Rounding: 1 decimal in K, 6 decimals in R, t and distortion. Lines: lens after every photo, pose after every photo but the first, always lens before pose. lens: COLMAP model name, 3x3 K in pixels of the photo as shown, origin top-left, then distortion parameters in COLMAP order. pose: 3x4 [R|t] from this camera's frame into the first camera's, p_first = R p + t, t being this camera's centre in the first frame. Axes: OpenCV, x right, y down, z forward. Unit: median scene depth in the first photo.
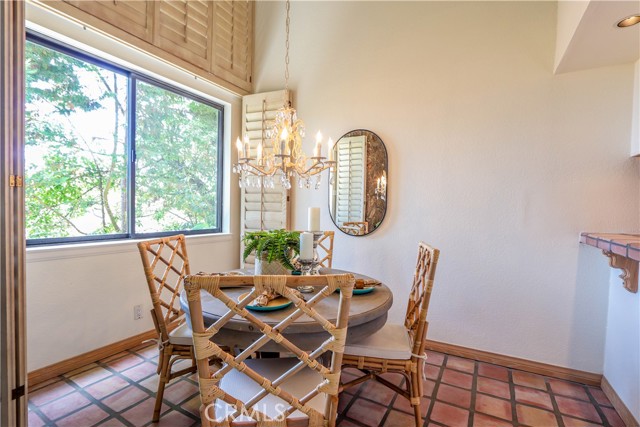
lens RADIAL K [[298.0, 0, 320.9], [0, 298.0, 217.6], [0, 0, 1]] dist [-0.020858, 0.003335]
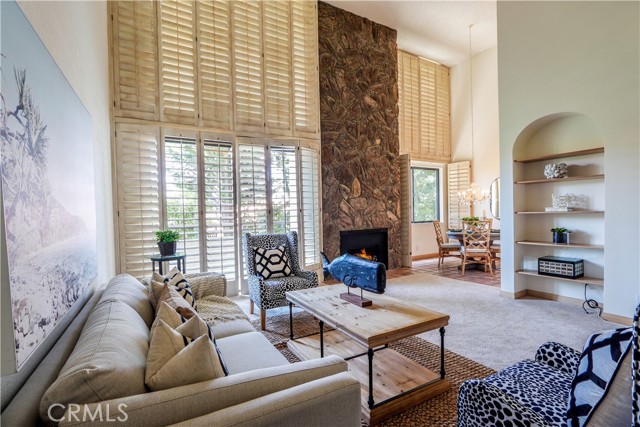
lens RADIAL K [[298.0, 0, 322.5], [0, 298.0, 218.4], [0, 0, 1]] dist [-0.020858, 0.003335]
pose [[0.868630, -0.032484, -0.494395, 0.028586], [0.026441, 0.999466, -0.019214, 0.043990], [0.494755, 0.003617, 0.869025, -1.571274]]
